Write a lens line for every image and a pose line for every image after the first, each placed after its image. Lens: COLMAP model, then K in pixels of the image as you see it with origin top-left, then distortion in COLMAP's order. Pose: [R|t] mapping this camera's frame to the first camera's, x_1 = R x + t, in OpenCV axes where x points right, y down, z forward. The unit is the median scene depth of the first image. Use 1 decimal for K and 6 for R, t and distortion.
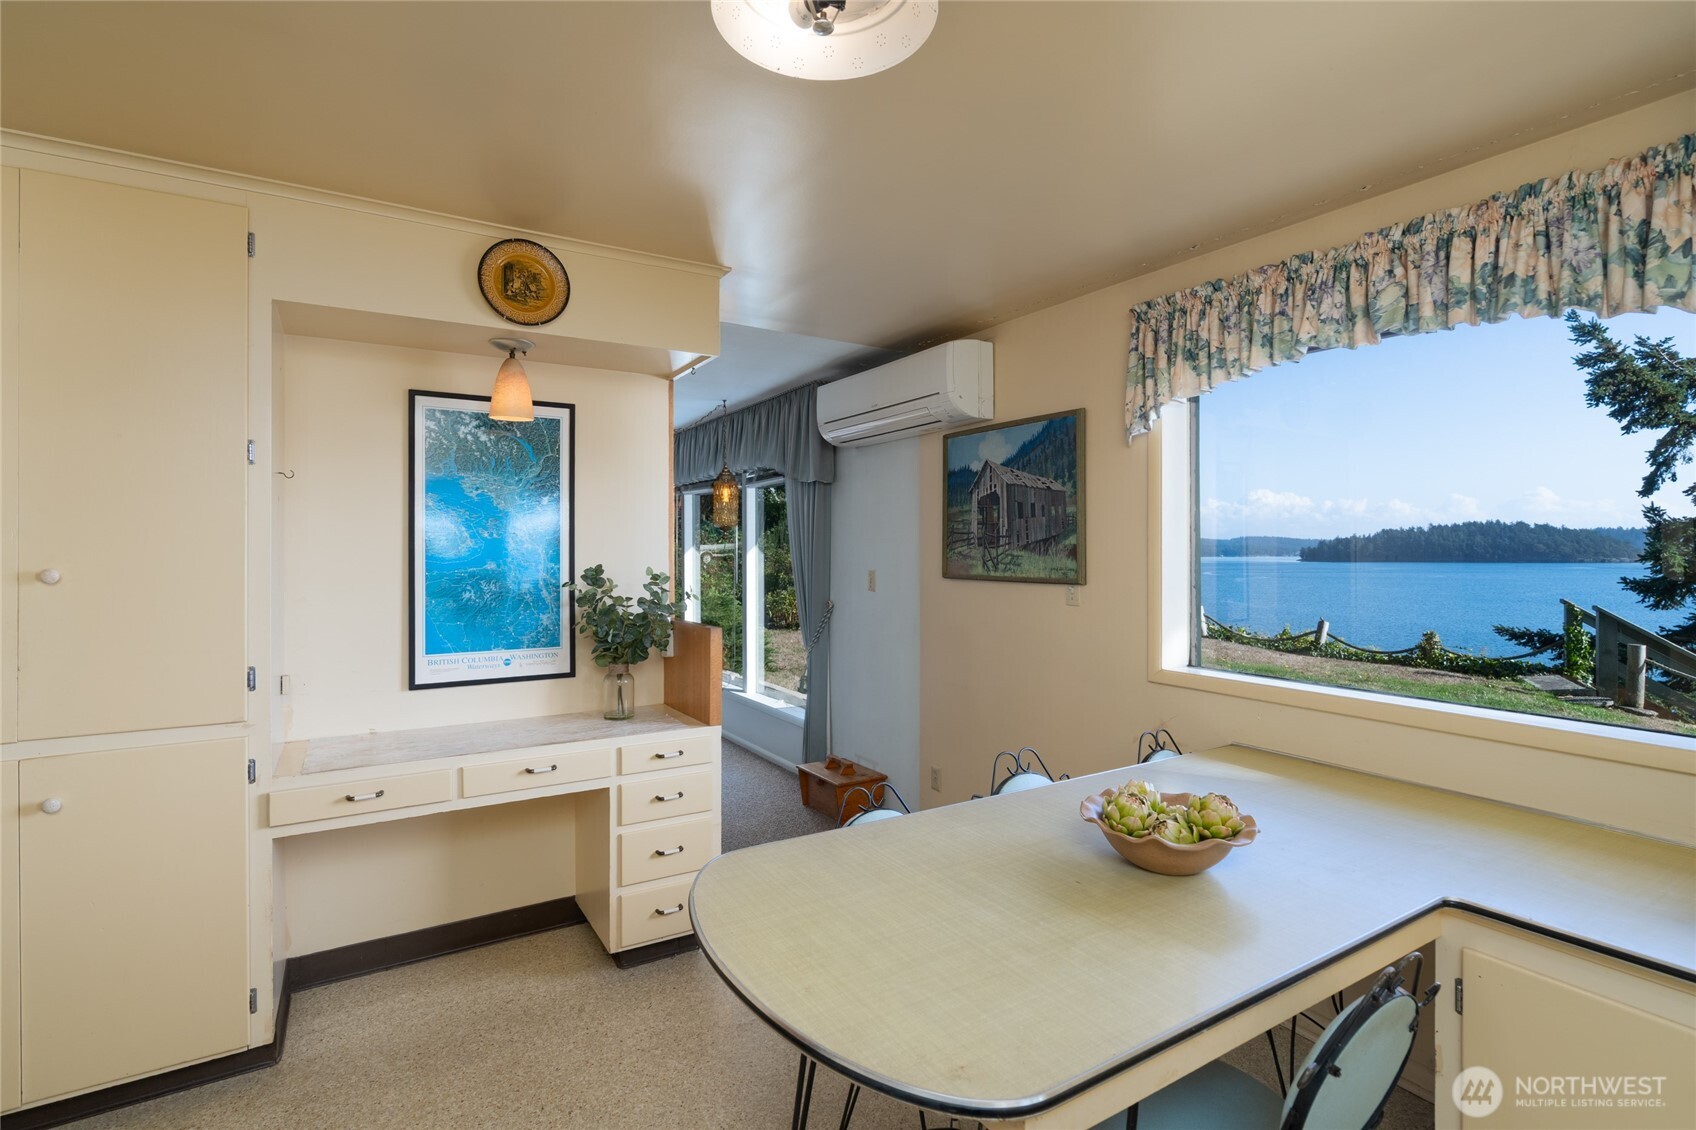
lens RADIAL K [[793.3, 0, 850.2], [0, 793.3, 558.1], [0, 0, 1]] dist [-0.003133, 0.001254]
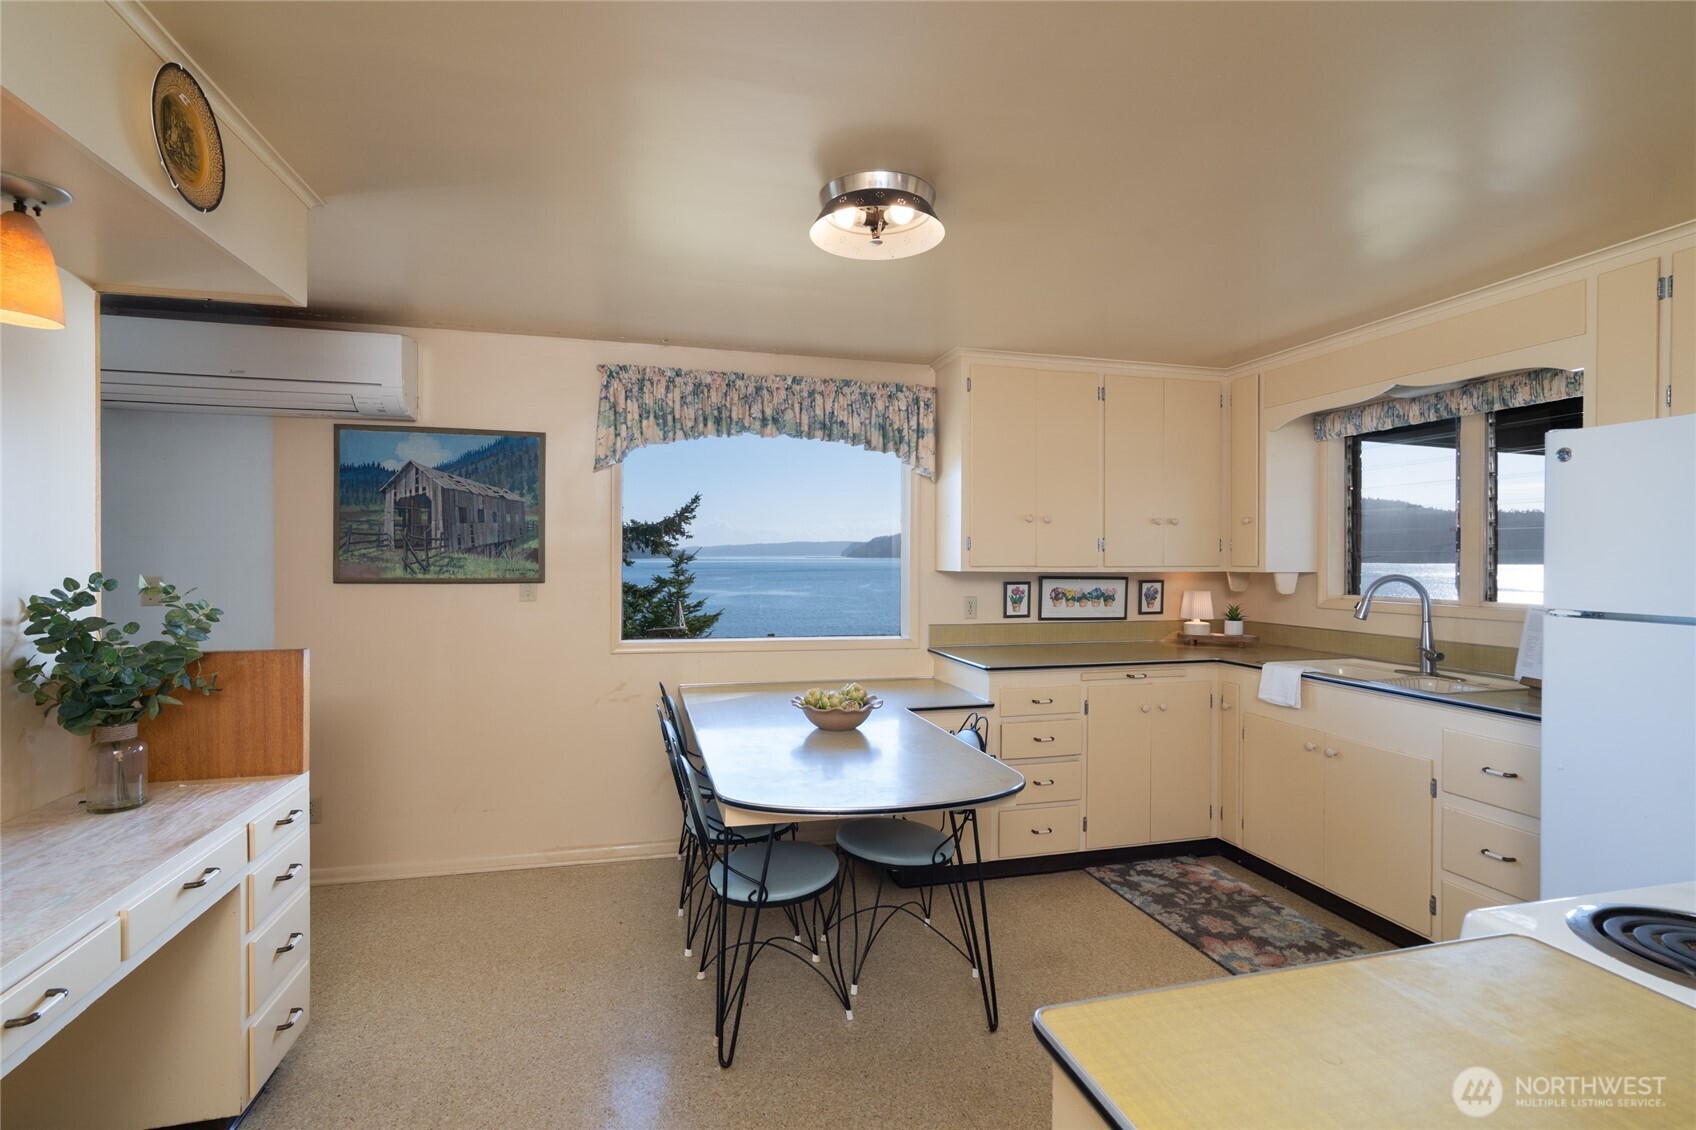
lens RADIAL K [[793.3, 0, 817.6], [0, 793.3, 562.2], [0, 0, 1]] dist [-0.003133, 0.001254]
pose [[0.325913, -0.009170, 0.945355, -0.652188], [0.003502, 0.999958, 0.008493, -0.005026], [-0.945393, 0.000543, 0.325931, 0.220387]]
